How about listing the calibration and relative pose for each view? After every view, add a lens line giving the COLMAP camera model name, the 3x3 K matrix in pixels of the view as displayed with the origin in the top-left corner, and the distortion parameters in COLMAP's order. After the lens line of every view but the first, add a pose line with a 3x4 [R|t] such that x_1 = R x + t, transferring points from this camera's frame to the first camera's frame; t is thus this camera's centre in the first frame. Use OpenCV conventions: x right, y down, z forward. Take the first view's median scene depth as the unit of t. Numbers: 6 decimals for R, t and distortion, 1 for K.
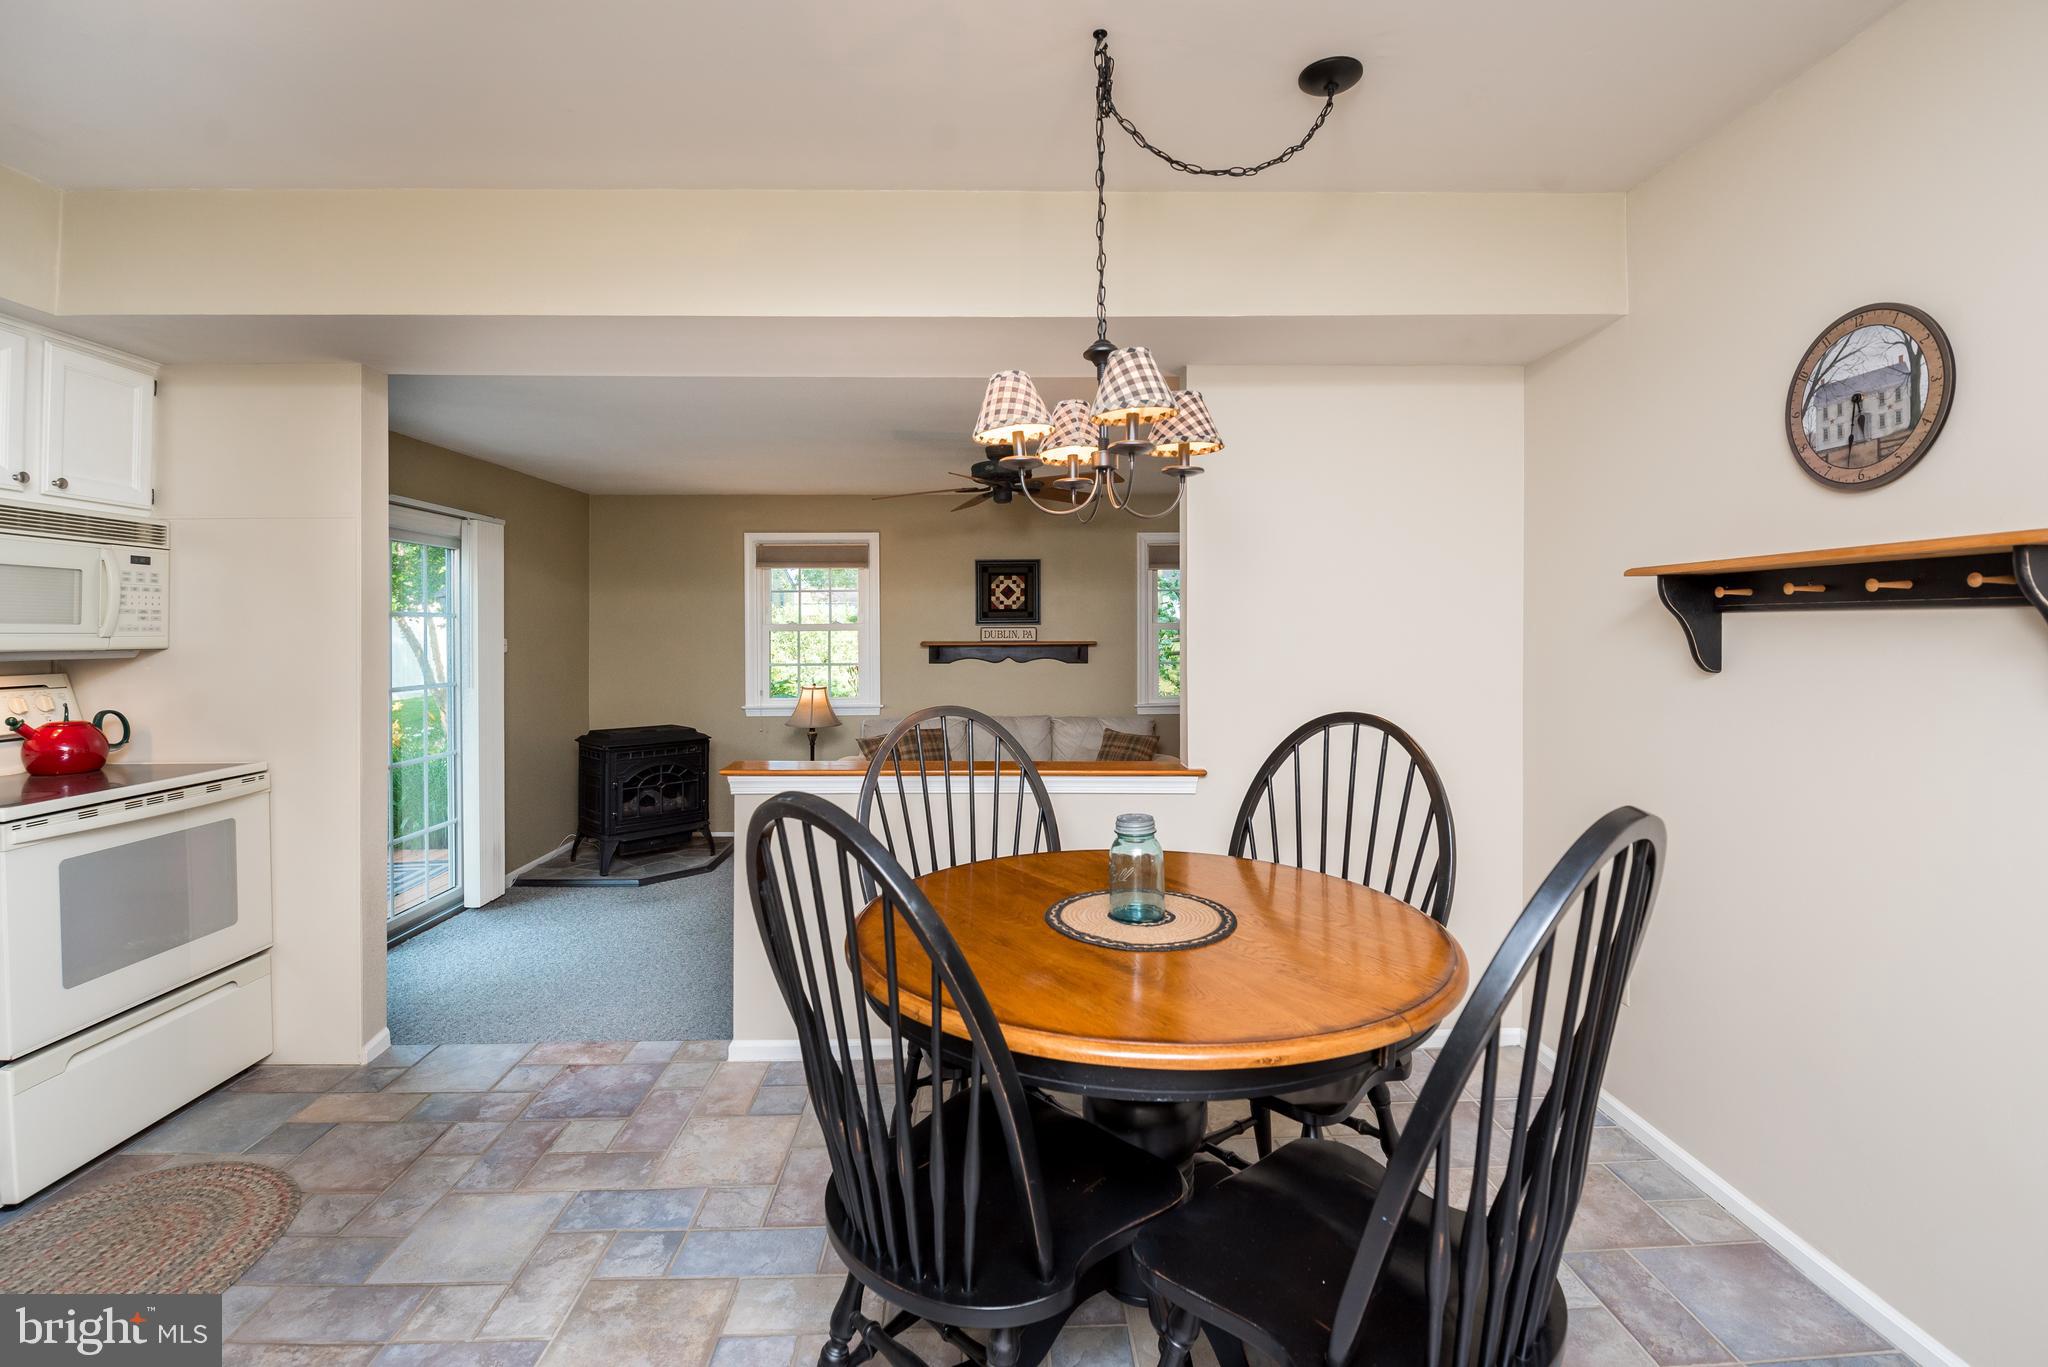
lens RADIAL K [[904.7, 0, 1030.6], [0, 904.7, 632.1], [0, 0, 1]] dist [0.001026, -0.009570]
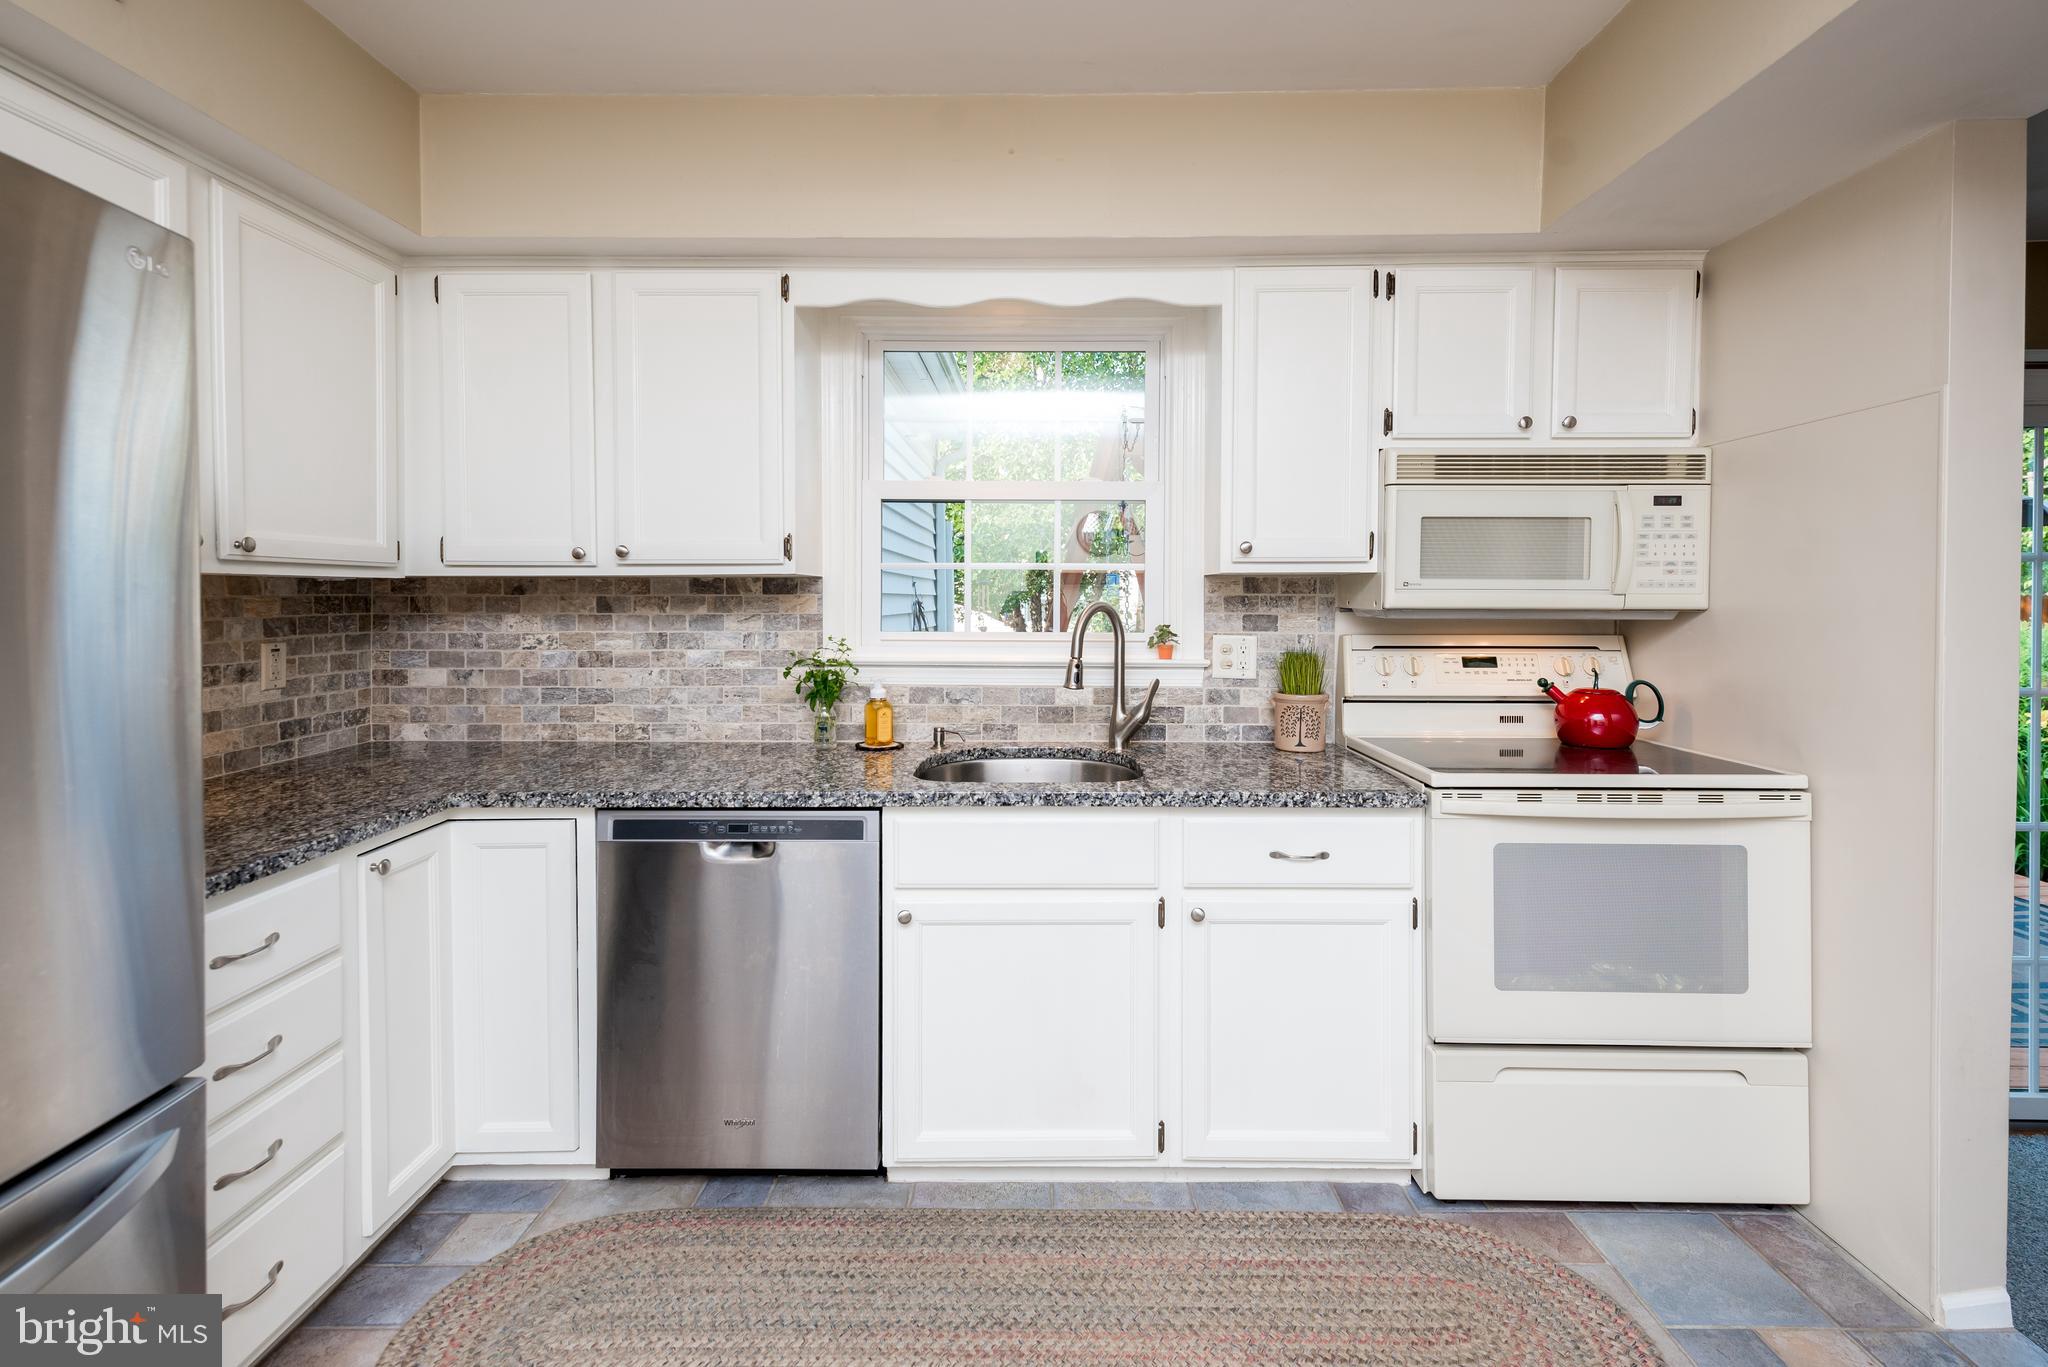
lens RADIAL K [[954.0, 0, 1025.1], [0, 954.0, 610.3], [0, 0, 1]] dist [0.026850, -0.000612]
pose [[-0.035756, 0.018512, -0.999189, -0.067079], [-0.004497, 0.999815, 0.018684, 0.004362], [0.999350, 0.005161, -0.035666, 0.330200]]
